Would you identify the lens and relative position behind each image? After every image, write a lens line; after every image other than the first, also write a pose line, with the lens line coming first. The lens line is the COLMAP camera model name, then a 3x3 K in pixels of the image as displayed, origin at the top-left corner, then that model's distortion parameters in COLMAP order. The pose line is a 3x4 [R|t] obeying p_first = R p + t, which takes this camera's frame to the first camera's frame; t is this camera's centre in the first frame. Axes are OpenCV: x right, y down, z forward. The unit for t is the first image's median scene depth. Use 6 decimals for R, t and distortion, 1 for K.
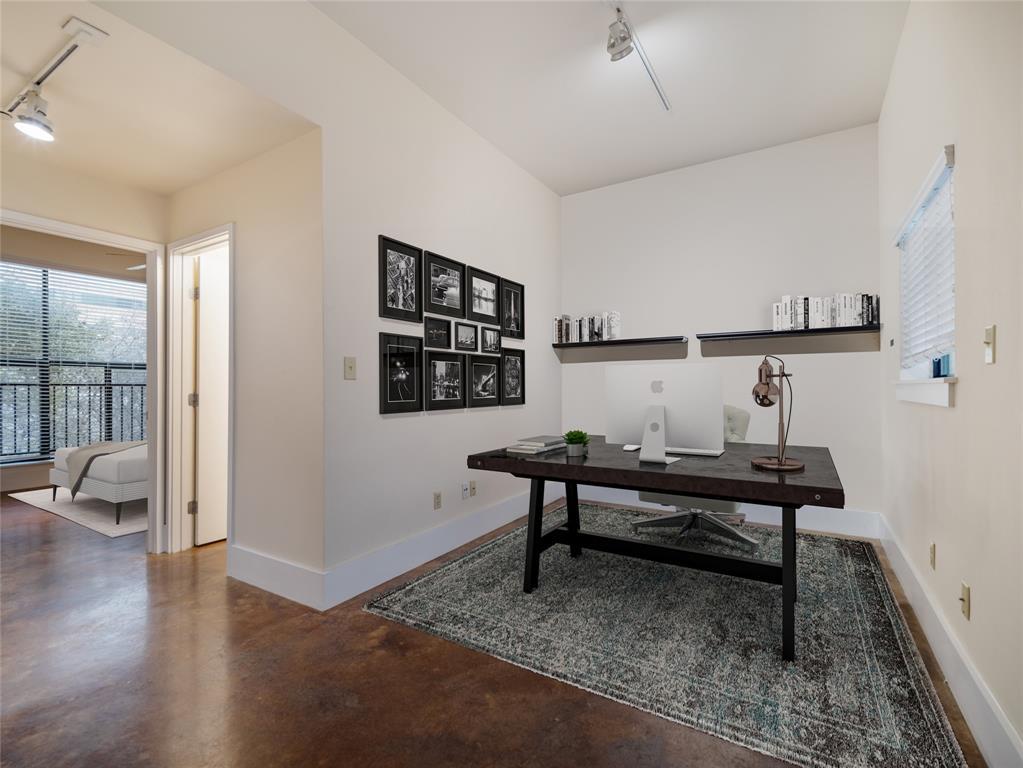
lens RADIAL K [[477.1, 0, 510.4], [0, 477.1, 387.4], [0, 0, 1]] dist [-0.002305, -0.000861]
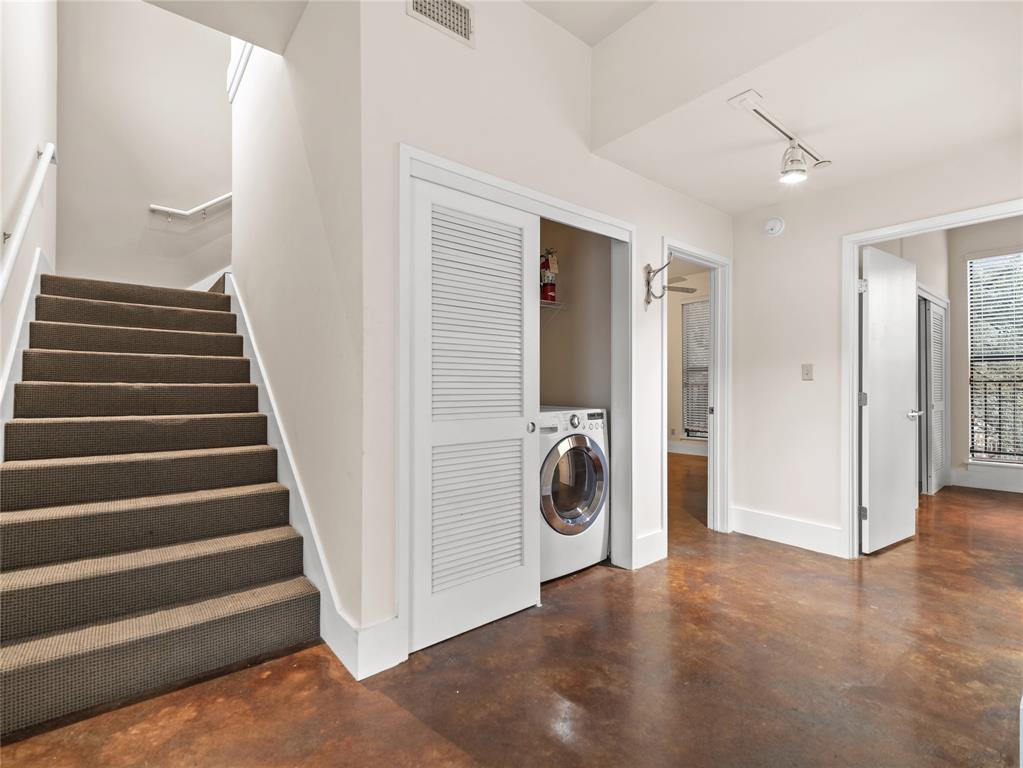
lens RADIAL K [[467.8, 0, 470.2], [0, 467.8, 384.0], [0, 0, 1]] dist [-0.000568, -0.000175]
pose [[-0.366900, -0.000051, -0.930260, 0.407551], [0.009871, 0.999943, -0.003947, -0.009934], [0.930208, -0.010630, -0.366879, 0.611876]]
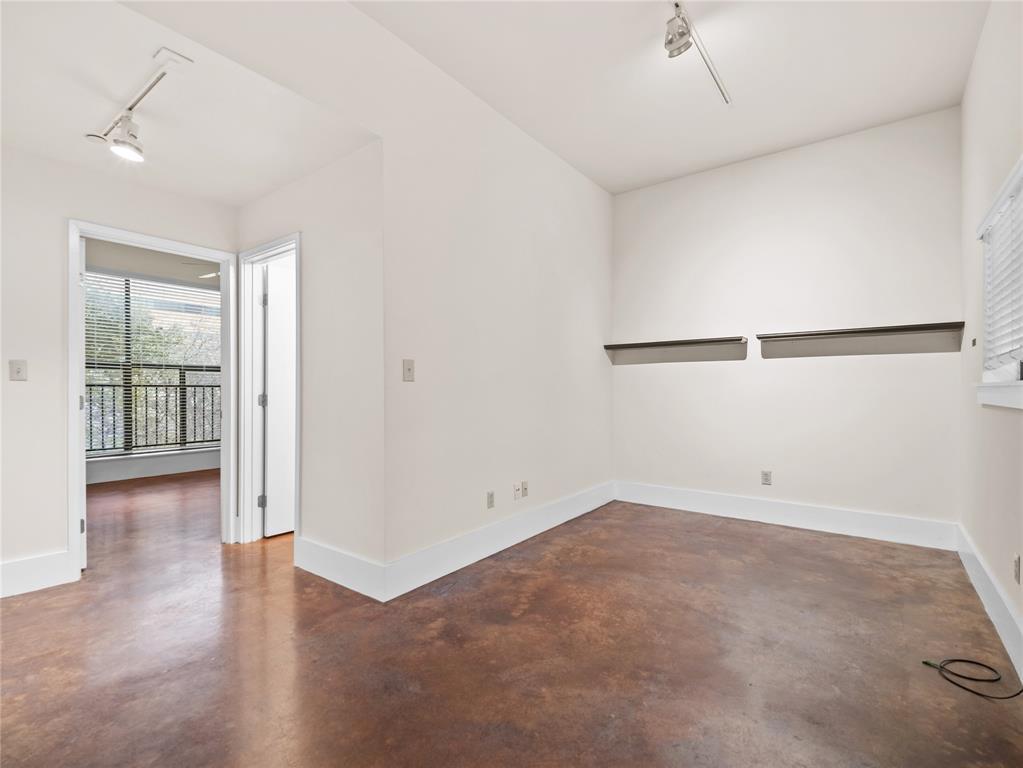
lens RADIAL K [[485.7, 0, 510.5], [0, 485.7, 394.0], [0, 0, 1]] dist [-0.000533, -0.001209]
pose [[0.995950, 0.003045, -0.089855, -0.022064], [-0.002156, 0.999948, 0.009989, 0.000281], [0.089880, -0.009755, 0.995905, -0.034779]]
